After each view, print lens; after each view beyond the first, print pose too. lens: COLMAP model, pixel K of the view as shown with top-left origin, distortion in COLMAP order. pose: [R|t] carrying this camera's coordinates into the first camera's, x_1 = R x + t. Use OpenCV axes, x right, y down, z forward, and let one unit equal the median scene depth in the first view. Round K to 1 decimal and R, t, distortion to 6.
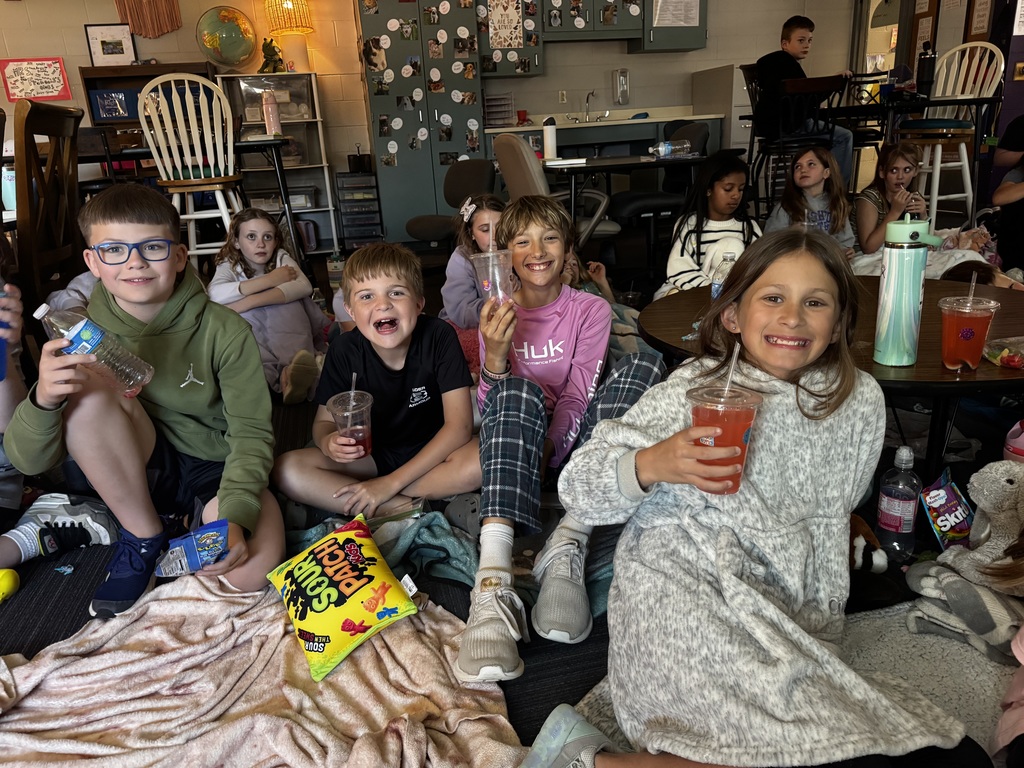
lens RADIAL K [[715.7, 0, 512.0], [0, 715.7, 384.0], [0, 0, 1]] dist [-0.001656, -0.007536]
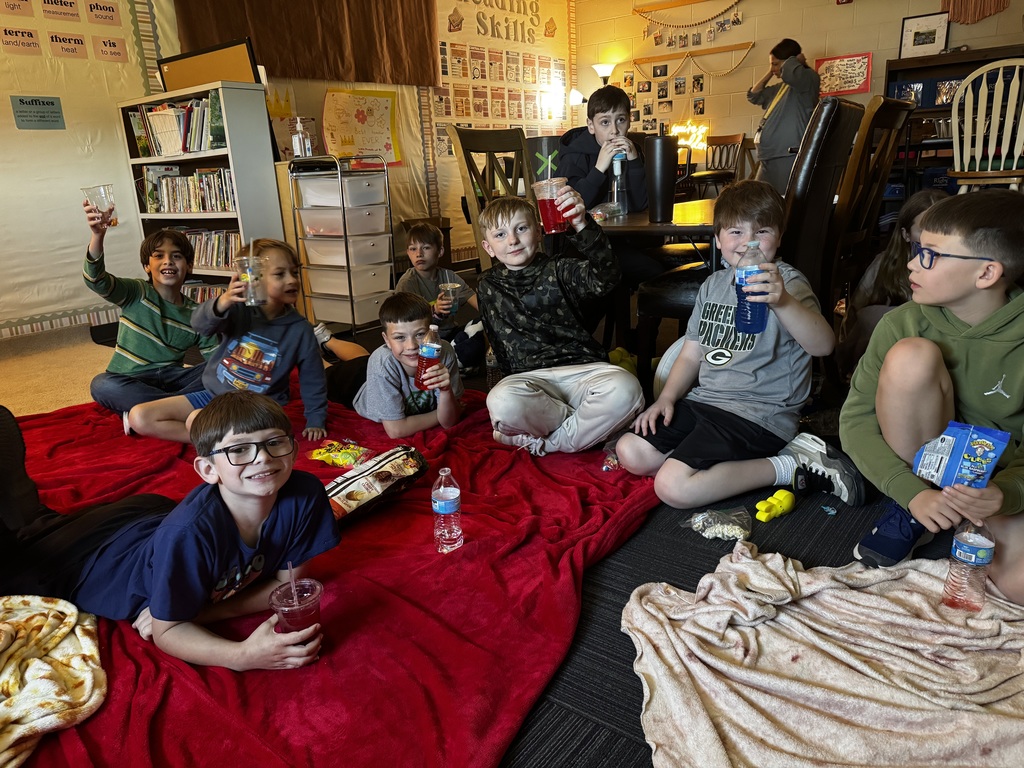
lens RADIAL K [[715.7, 0, 512.0], [0, 715.7, 384.0], [0, 0, 1]] dist [-0.001656, -0.007536]
pose [[0.616177, 0.246373, -0.748082, -0.146213], [-0.234598, 0.964114, 0.124289, 0.046631], [0.751858, 0.098915, 0.651864, -0.176425]]
